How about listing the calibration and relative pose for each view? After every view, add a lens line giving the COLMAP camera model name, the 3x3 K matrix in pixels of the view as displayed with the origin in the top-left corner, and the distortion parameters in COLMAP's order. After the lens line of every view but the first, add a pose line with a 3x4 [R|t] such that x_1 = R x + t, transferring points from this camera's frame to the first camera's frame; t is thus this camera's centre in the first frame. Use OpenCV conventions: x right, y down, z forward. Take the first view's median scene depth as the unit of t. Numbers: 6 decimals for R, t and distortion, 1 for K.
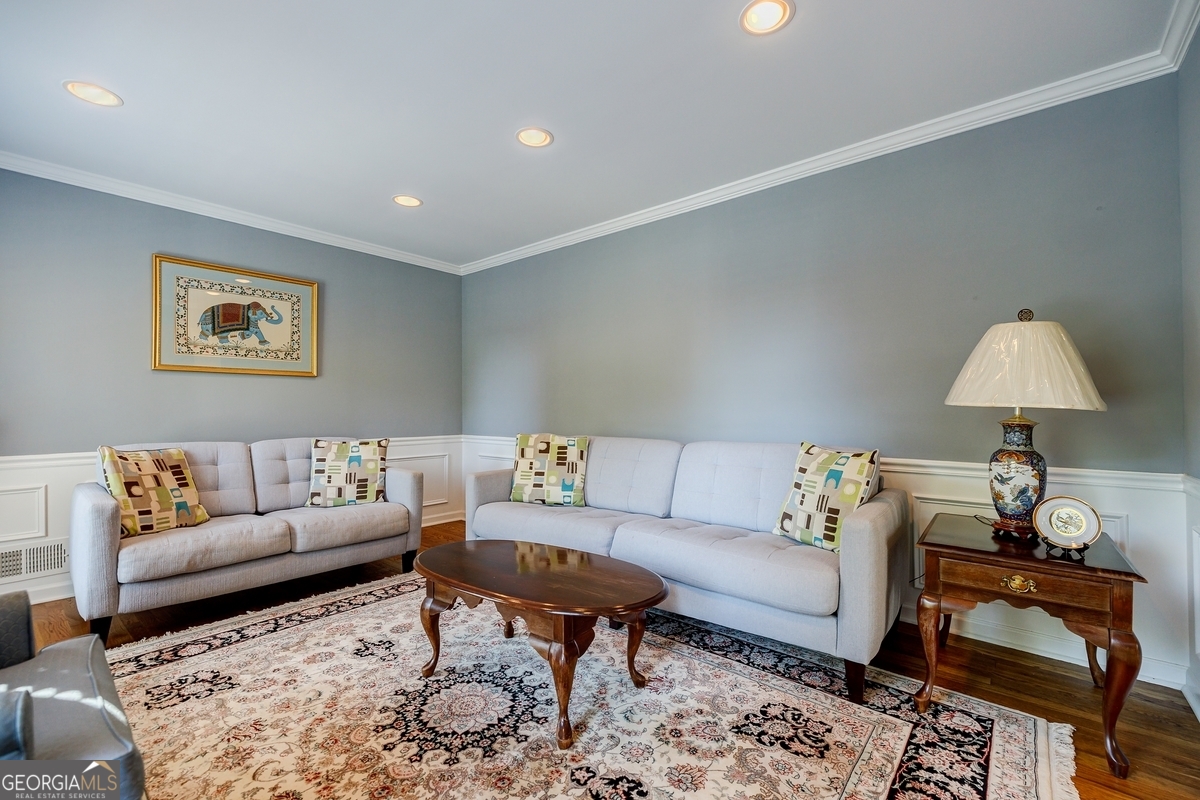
lens RADIAL K [[512.3, 0, 595.4], [0, 512.3, 403.3], [0, 0, 1]] dist [0.002947, 0.000357]
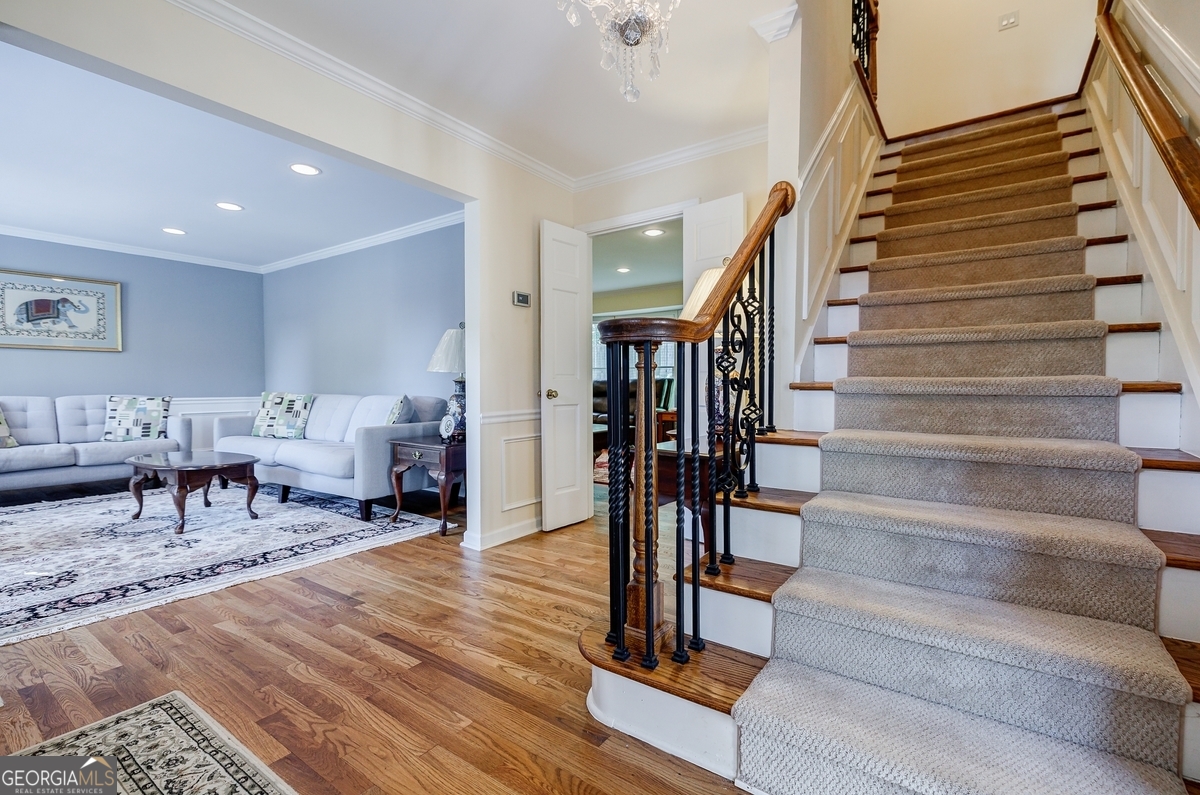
lens RADIAL K [[512.3, 0, 604.1], [0, 512.3, 395.2], [0, 0, 1]] dist [0.002947, 0.000357]
pose [[0.993847, -0.000884, 0.110756, 0.678088], [-0.003028, 0.999377, 0.035152, 0.013703], [-0.110719, -0.035272, 0.993226, -0.591136]]
